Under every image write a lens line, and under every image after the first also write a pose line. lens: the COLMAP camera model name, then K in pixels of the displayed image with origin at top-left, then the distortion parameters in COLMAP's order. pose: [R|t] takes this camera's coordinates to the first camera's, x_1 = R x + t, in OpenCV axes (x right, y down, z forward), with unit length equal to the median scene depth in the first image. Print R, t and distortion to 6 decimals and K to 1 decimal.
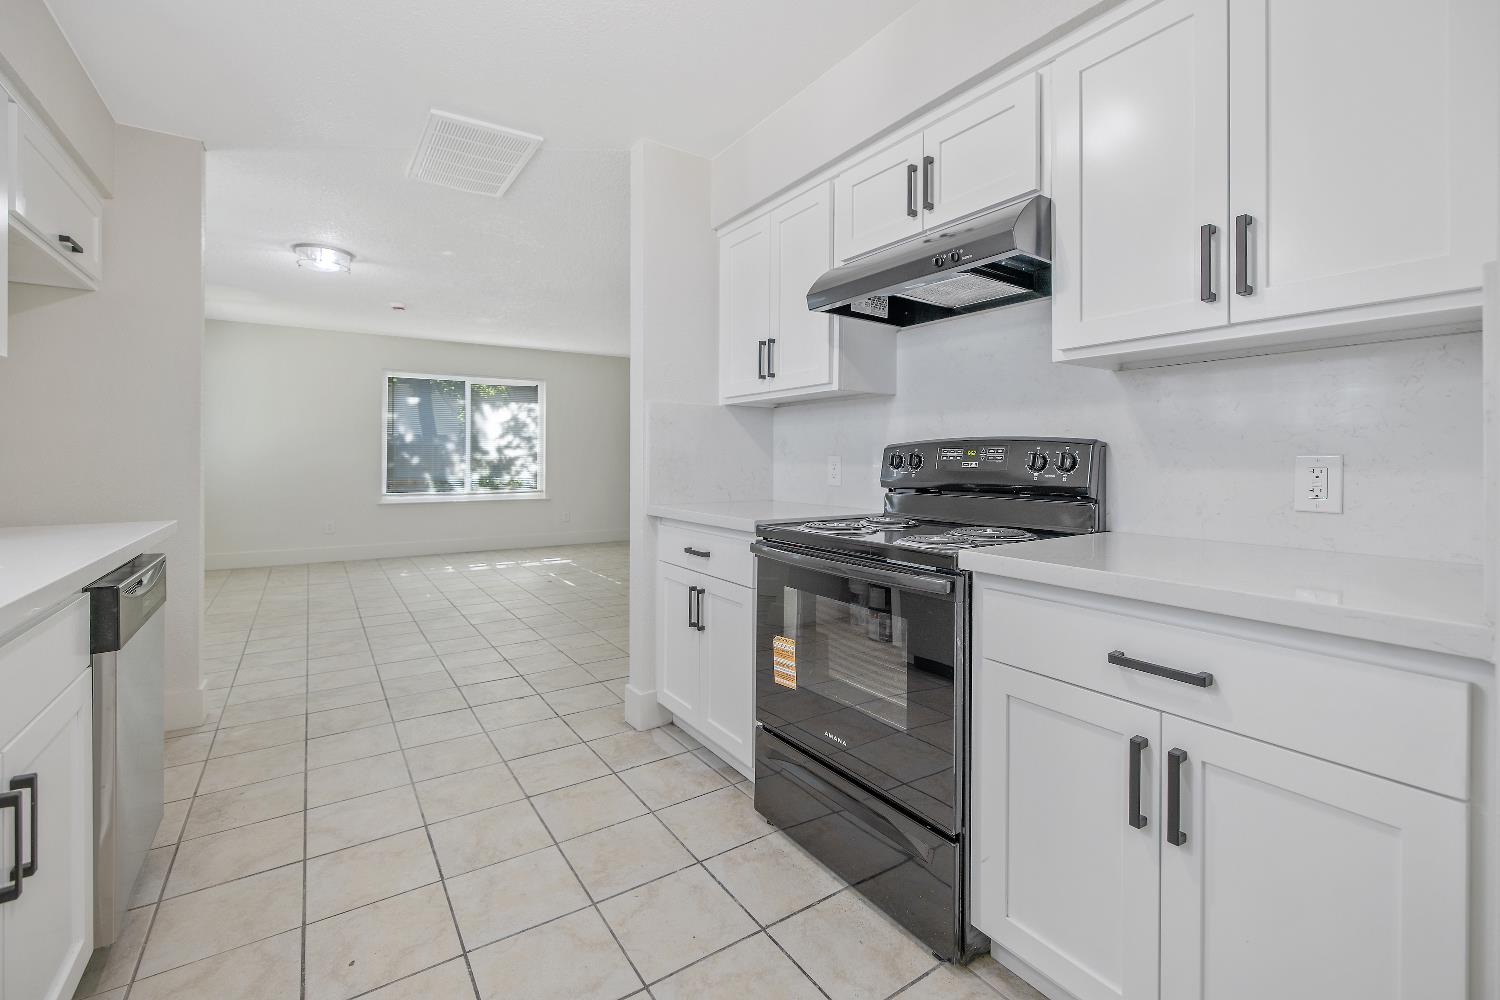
lens RADIAL K [[649.8, 0, 732.1], [0, 649.8, 461.0], [0, 0, 1]] dist [0.013021, 0.000067]
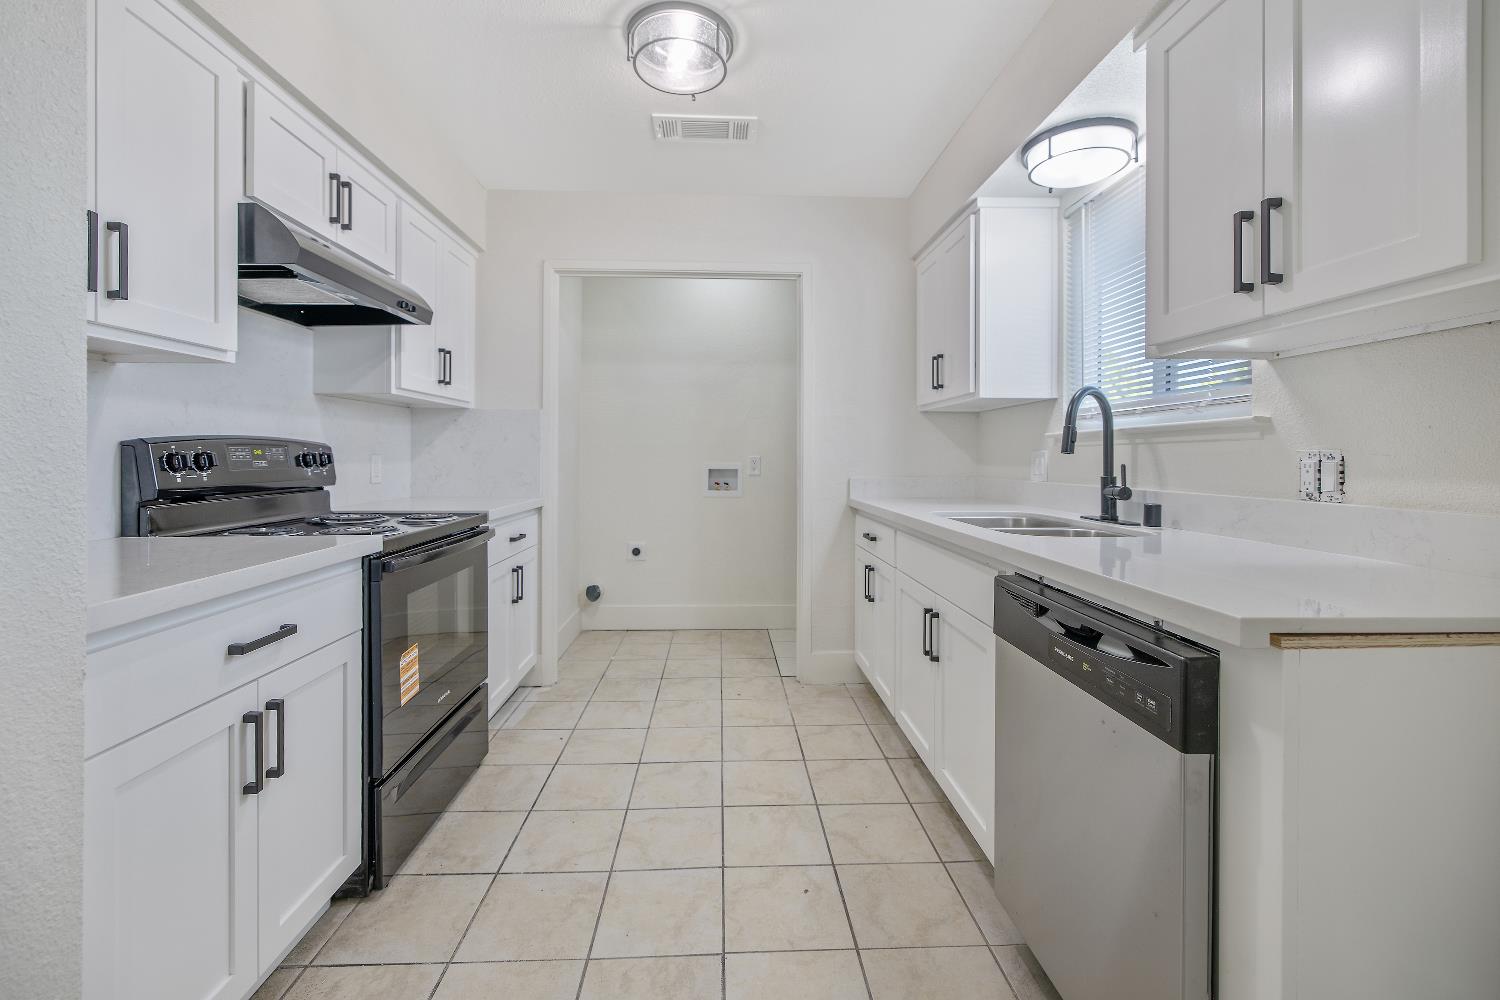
lens RADIAL K [[636.1, 0, 746.6], [0, 636.1, 457.0], [0, 0, 1]] dist [-0.000338, -0.000429]
pose [[-0.859241, -0.004378, 0.511552, -0.797349], [-0.001661, 0.999982, 0.005768, -0.012449], [-0.511568, 0.004106, -0.859233, 1.519089]]
